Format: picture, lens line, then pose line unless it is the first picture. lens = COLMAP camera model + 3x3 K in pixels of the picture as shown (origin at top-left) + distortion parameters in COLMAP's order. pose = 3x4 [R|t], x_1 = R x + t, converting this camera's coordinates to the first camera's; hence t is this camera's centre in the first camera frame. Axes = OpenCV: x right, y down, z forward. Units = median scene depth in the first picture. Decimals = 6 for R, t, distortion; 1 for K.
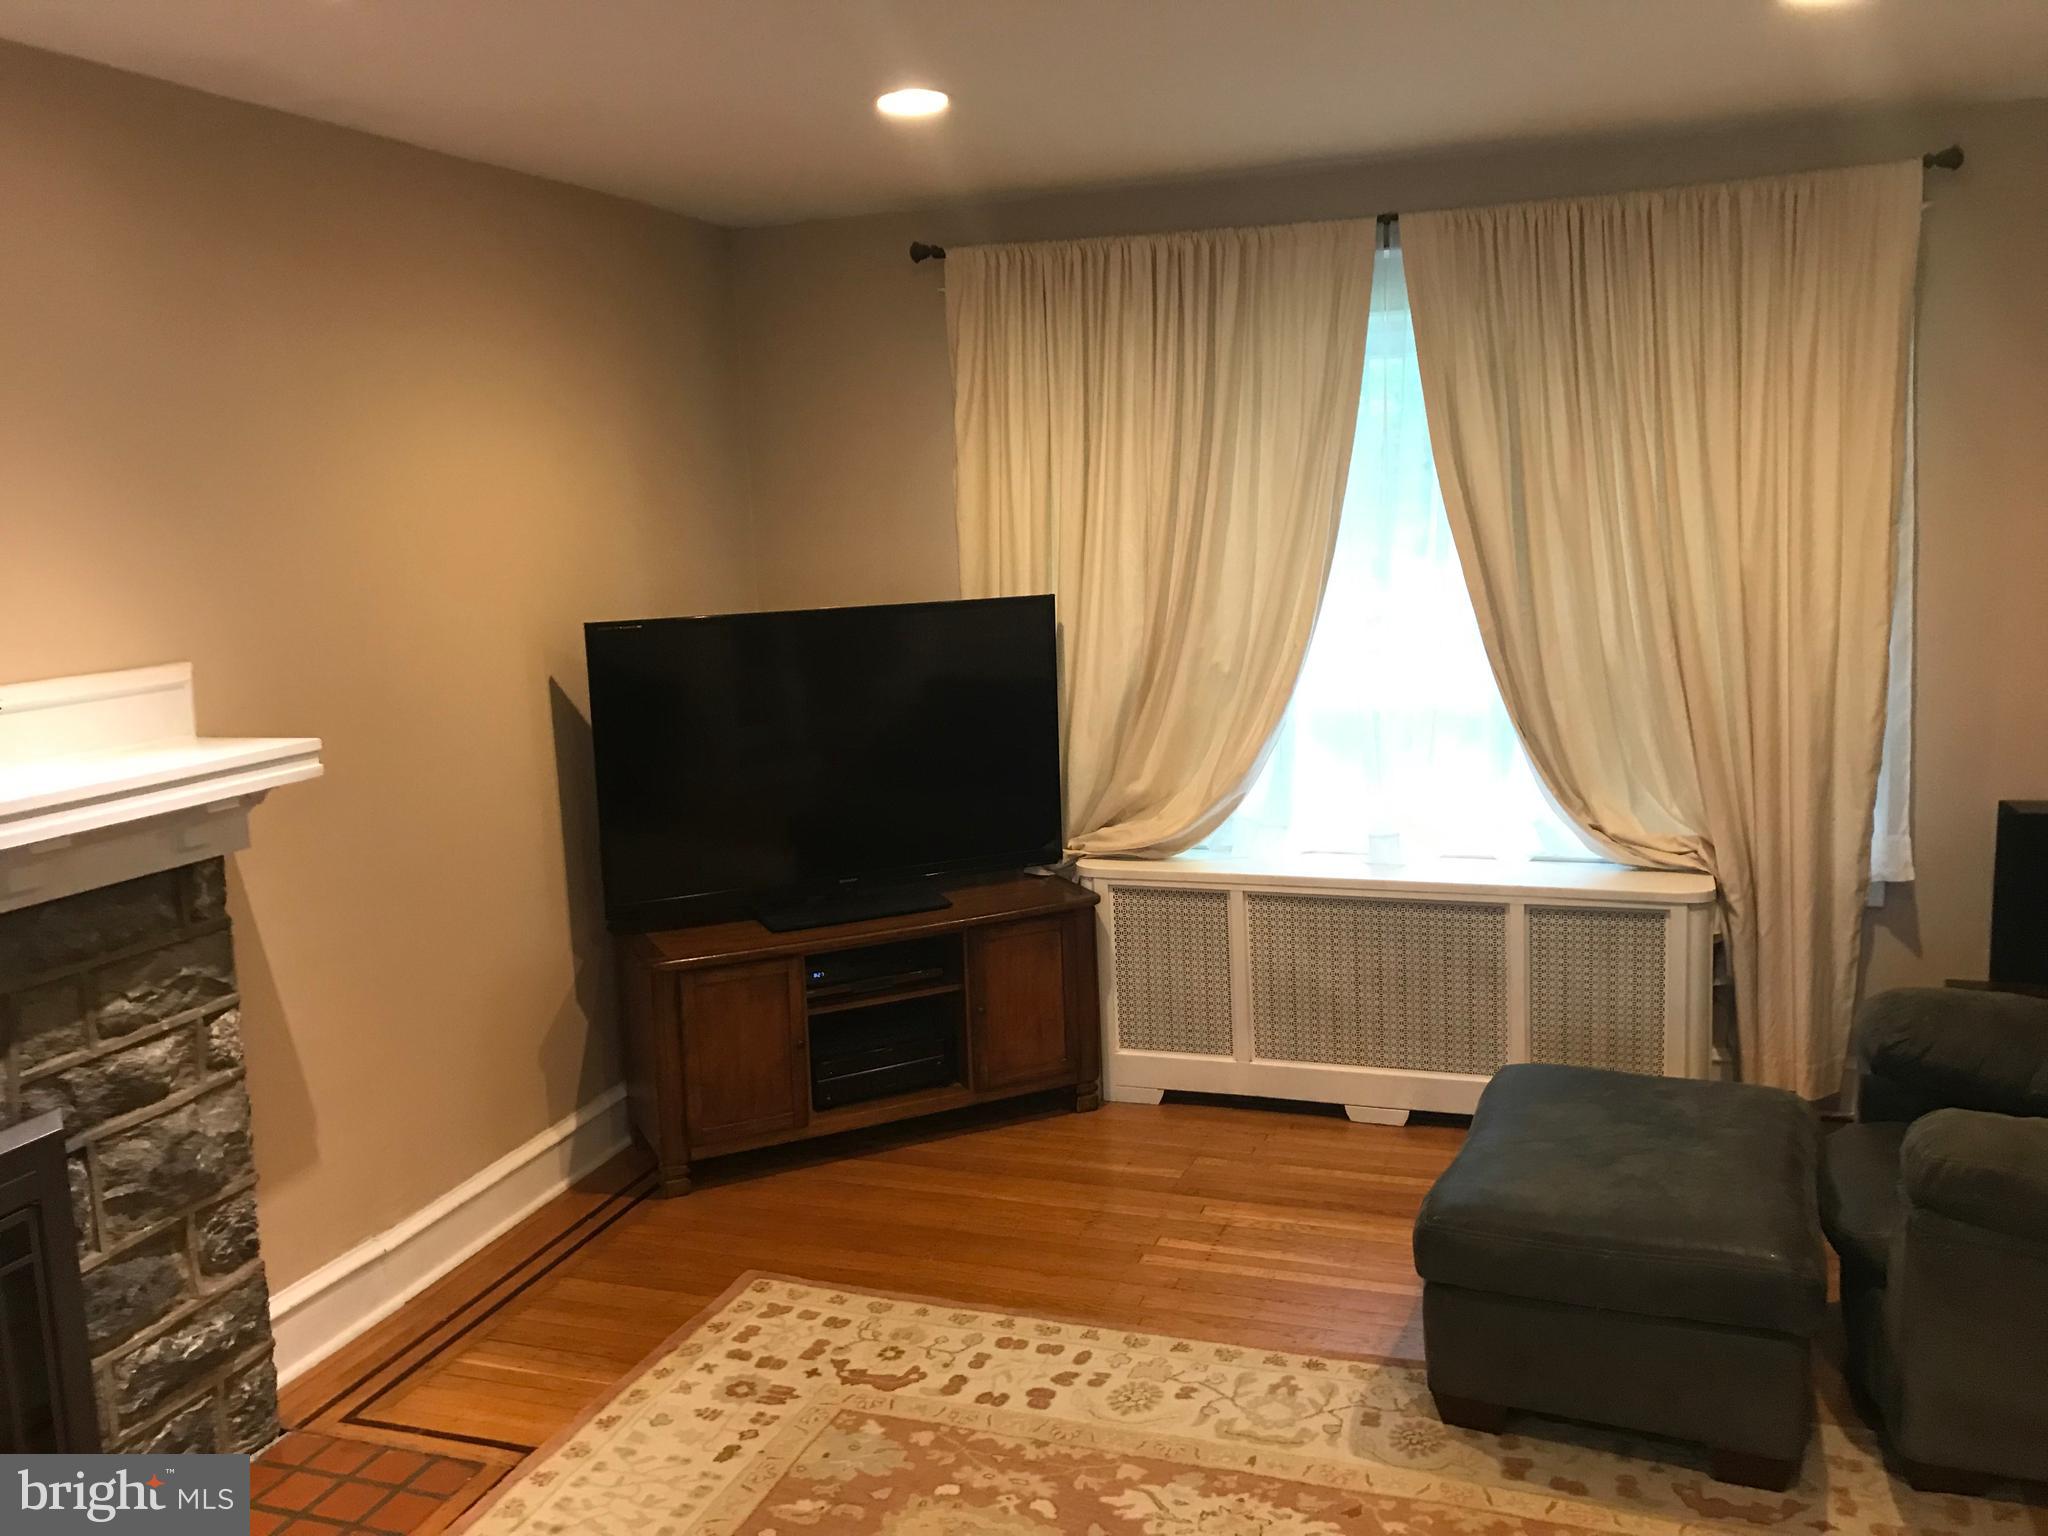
lens RADIAL K [[1689.5, 0, 1025.3], [0, 1689.5, 755.0], [0, 0, 1]] dist [0.050144, -0.039922]
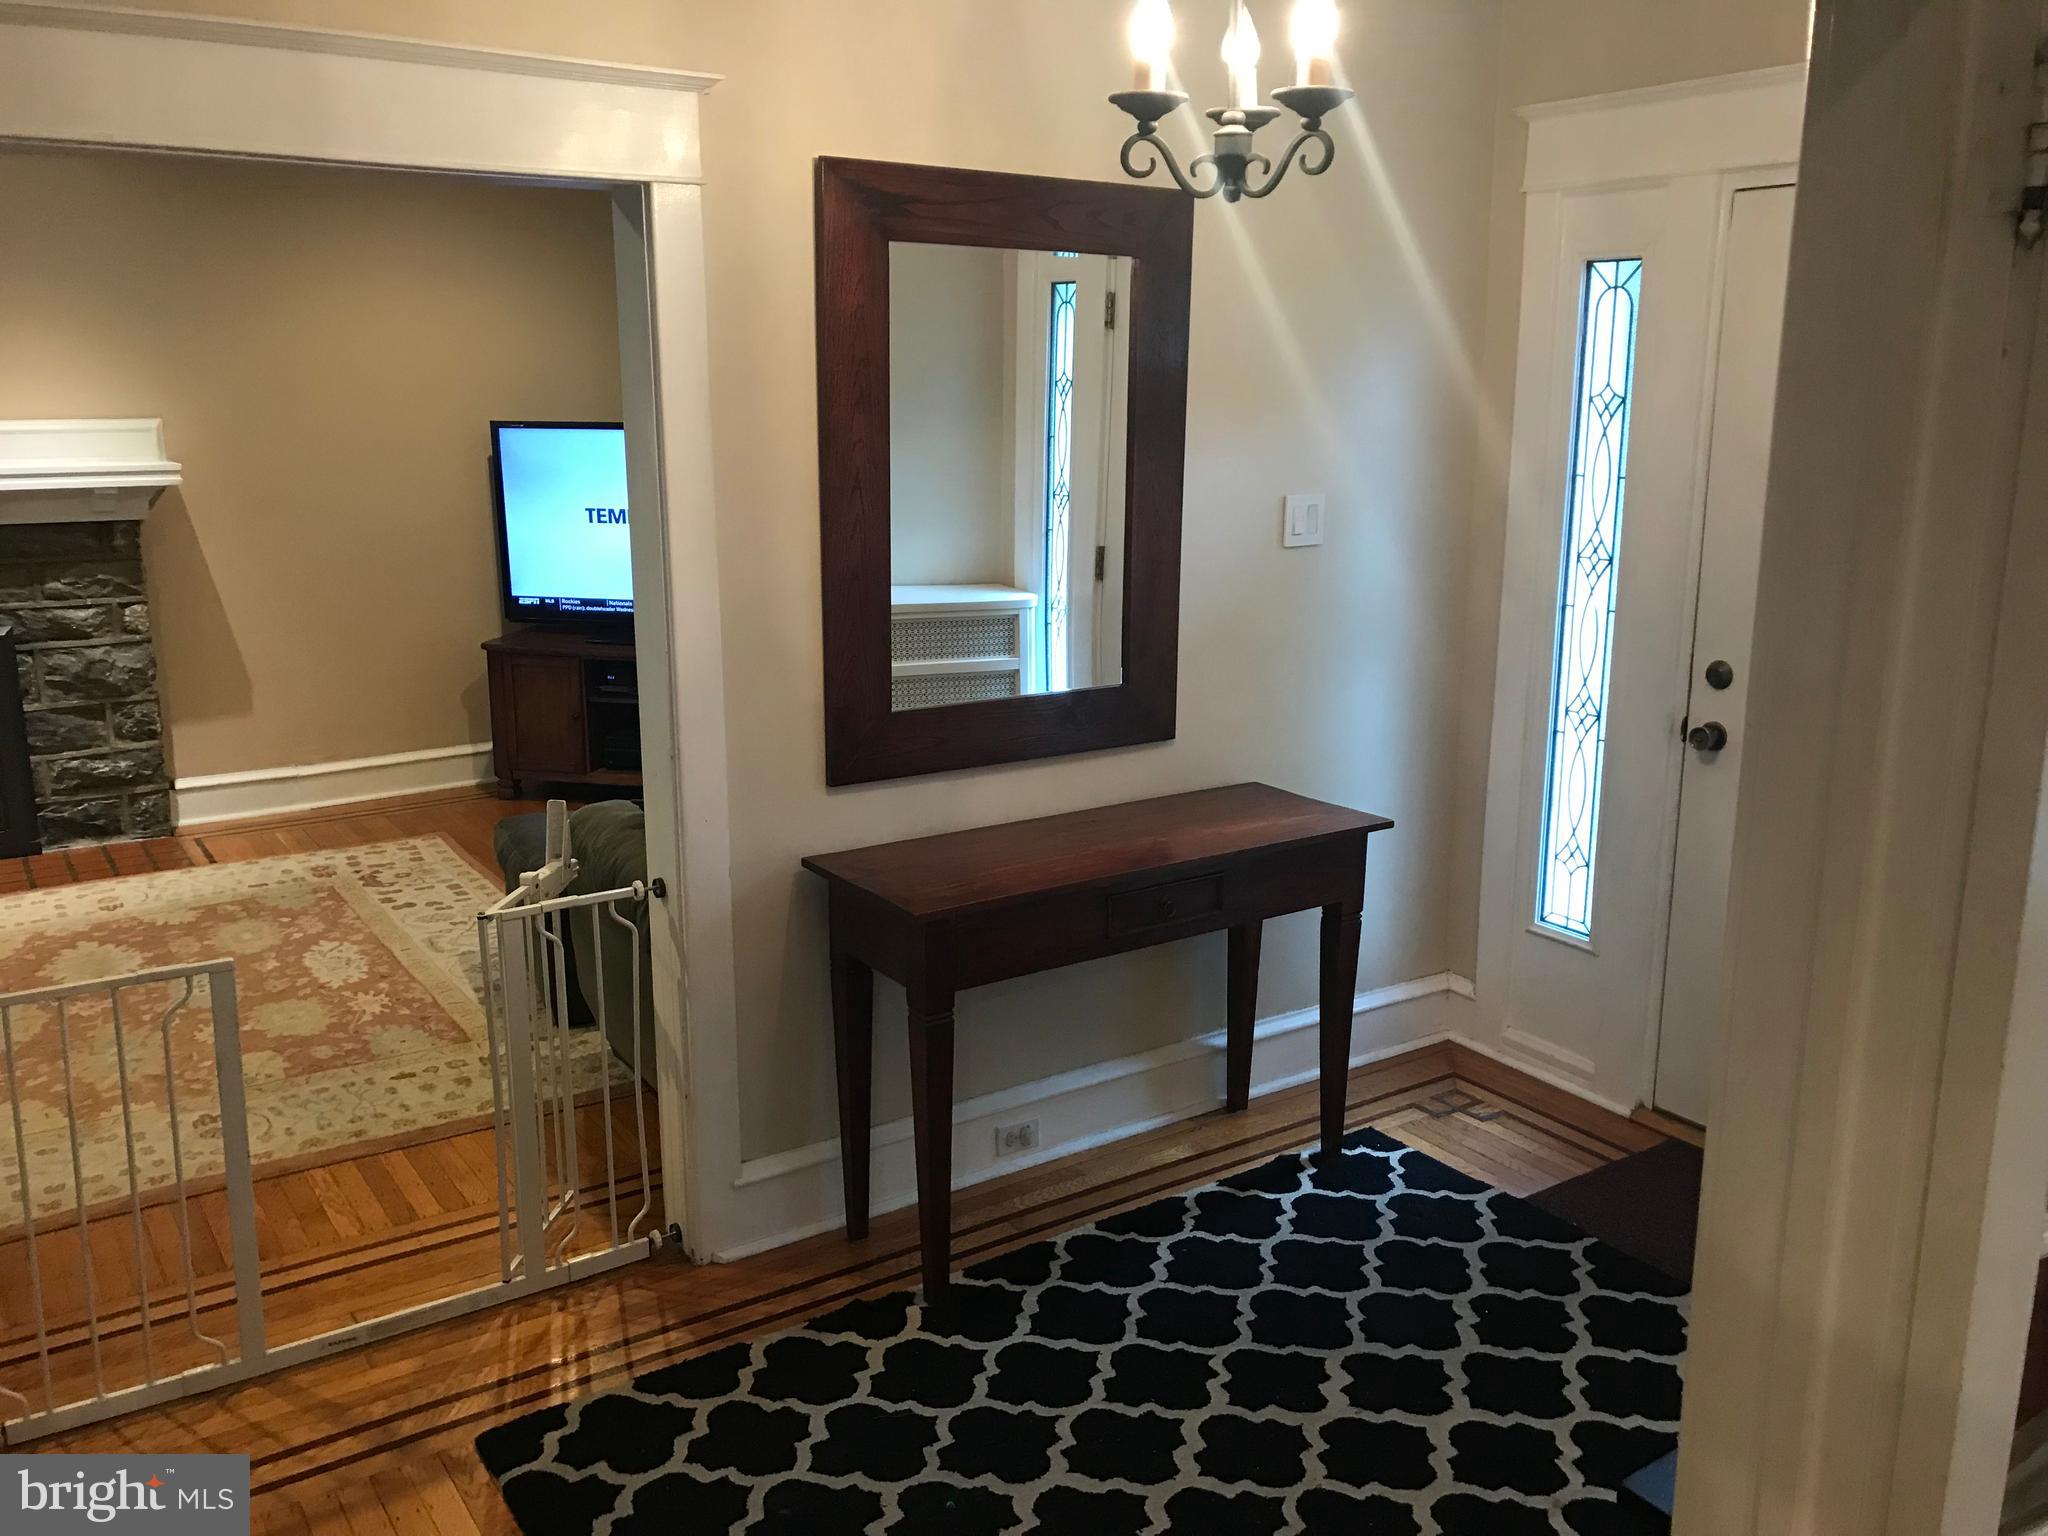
lens RADIAL K [[1689.5, 0, 1028.9], [0, 1689.5, 765.1], [0, 0, 1]] dist [0.050144, -0.039922]
pose [[0.797498, 0.169411, -0.579048, 1.486975], [-0.117607, 0.985008, 0.126207, -0.030476], [0.591748, -0.032550, 0.805466, 0.054384]]
